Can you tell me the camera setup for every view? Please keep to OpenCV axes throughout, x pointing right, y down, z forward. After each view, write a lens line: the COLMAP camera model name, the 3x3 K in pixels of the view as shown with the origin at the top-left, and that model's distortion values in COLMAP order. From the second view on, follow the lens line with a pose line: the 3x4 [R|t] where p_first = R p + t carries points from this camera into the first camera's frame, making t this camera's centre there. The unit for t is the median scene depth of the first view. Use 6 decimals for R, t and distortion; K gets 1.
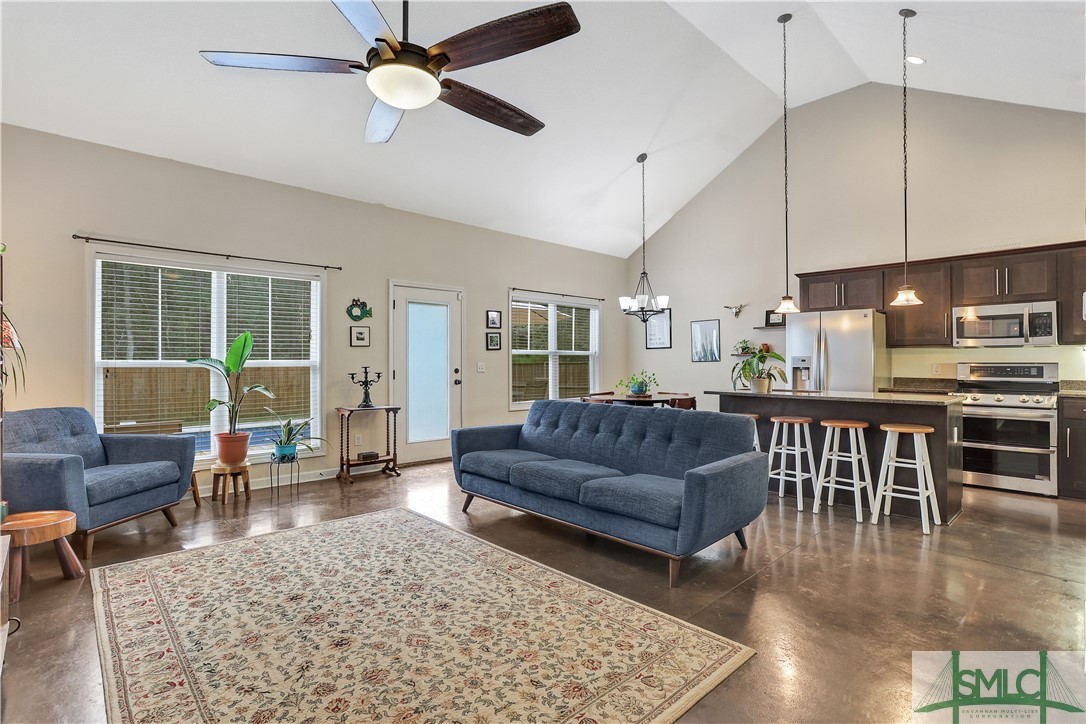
lens RADIAL K [[520.2, 0, 535.7], [0, 520.2, 360.7], [0, 0, 1]] dist [-0.026551, 0.002870]
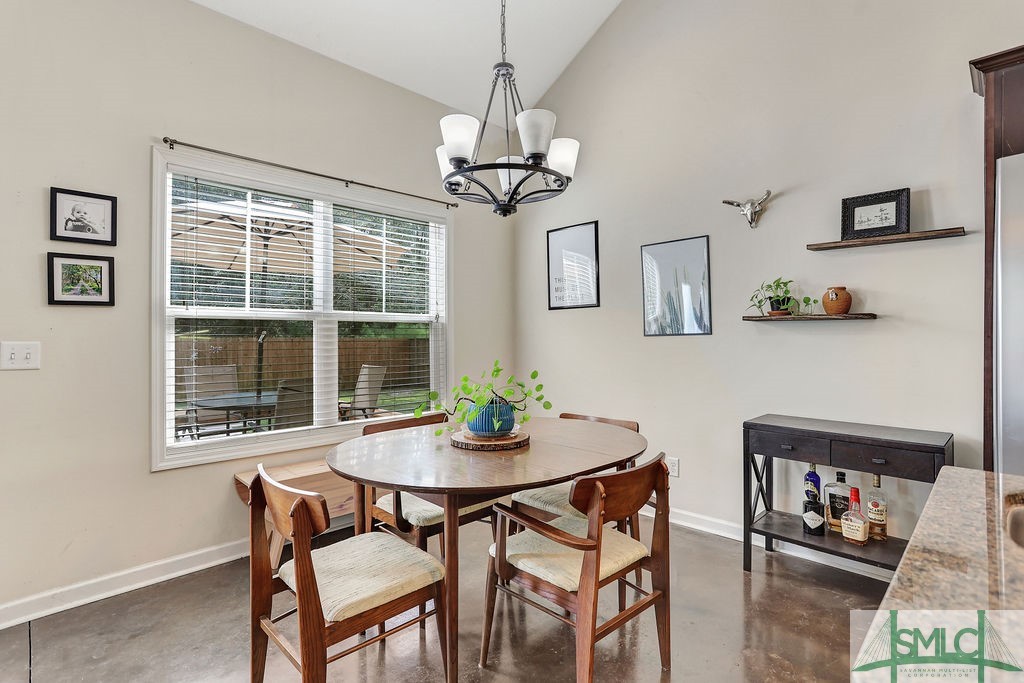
lens RADIAL K [[490.5, 0, 517.8], [0, 490.5, 337.8], [0, 0, 1]] dist [-0.026551, 0.002870]
pose [[0.999077, -0.004648, 0.042705, 0.194444], [0.004248, 0.999946, 0.009435, -0.000475], [-0.042747, -0.009245, 0.999043, 0.657502]]
